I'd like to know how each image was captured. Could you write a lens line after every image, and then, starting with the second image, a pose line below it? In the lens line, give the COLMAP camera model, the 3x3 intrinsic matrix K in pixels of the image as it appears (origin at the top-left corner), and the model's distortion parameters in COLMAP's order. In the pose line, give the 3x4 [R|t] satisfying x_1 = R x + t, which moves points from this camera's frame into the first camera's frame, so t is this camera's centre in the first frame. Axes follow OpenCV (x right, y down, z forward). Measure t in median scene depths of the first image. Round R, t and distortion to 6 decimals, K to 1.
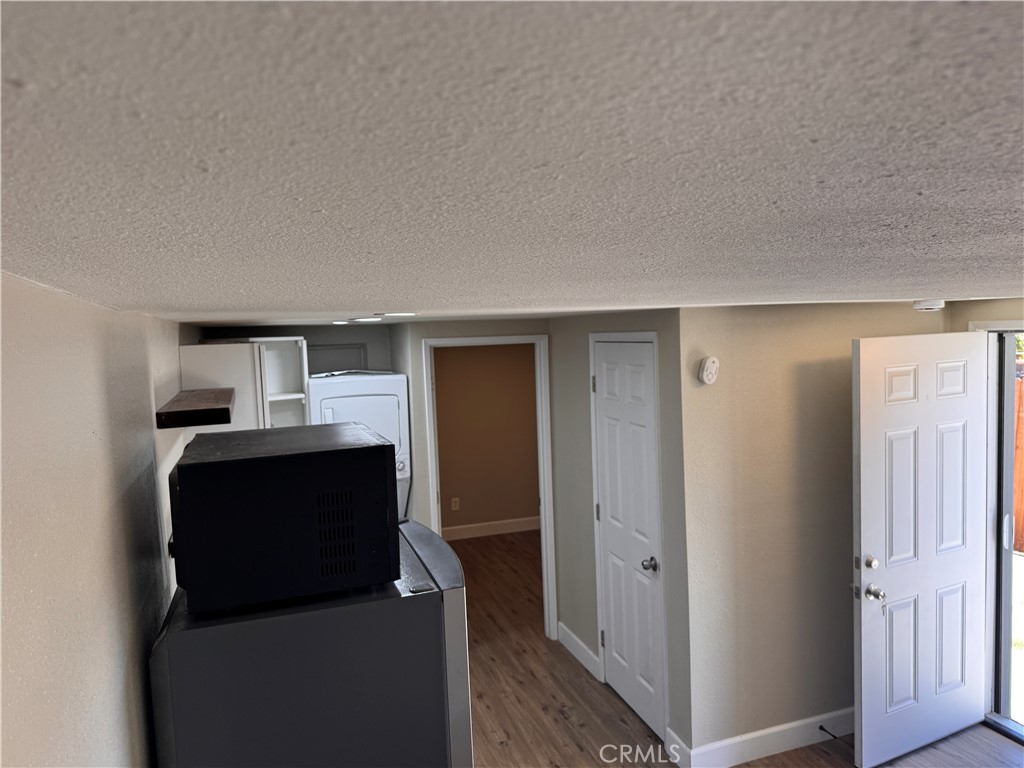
lens RADIAL K [[705.2, 0, 522.6], [0, 705.2, 387.1], [0, 0, 1]] dist [0.068179, -0.000773]
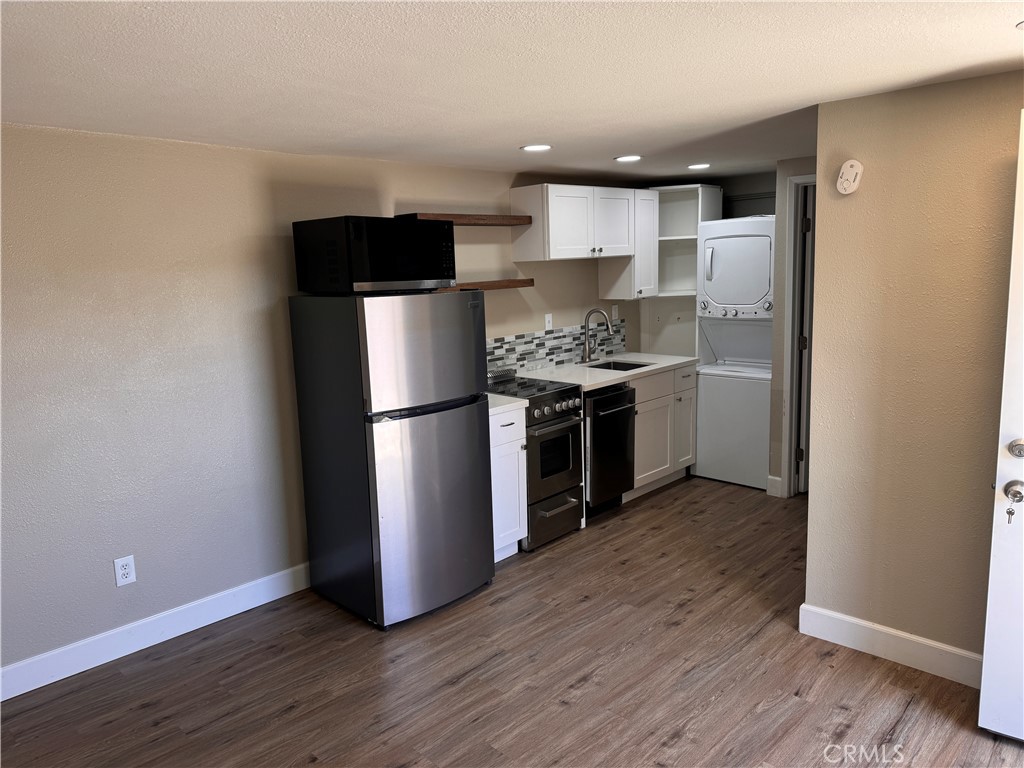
lens RADIAL K [[723.4, 0, 499.3], [0, 723.4, 377.6], [0, 0, 1]] dist [0.085192, -0.074984]
pose [[0.429725, 0.161135, -0.888466, 0.656646], [-0.039943, 0.986378, 0.159573, 0.063509], [0.902076, -0.033085, 0.430307, 0.189289]]
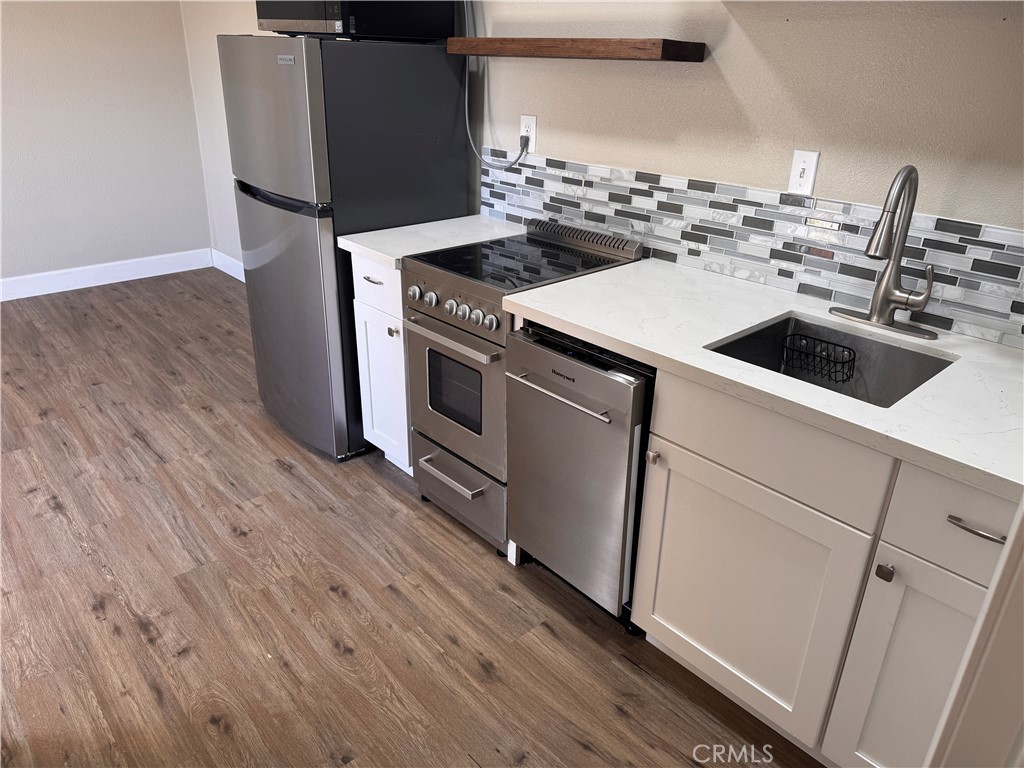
lens RADIAL K [[723.4, 0, 499.3], [0, 723.4, 377.6], [0, 0, 1]] dist [0.085192, -0.074984]
pose [[-0.931480, 0.163335, -0.325064, -0.006345], [-0.012122, 0.879111, 0.476464, 0.057596], [0.363591, 0.447757, -0.816894, 1.096796]]
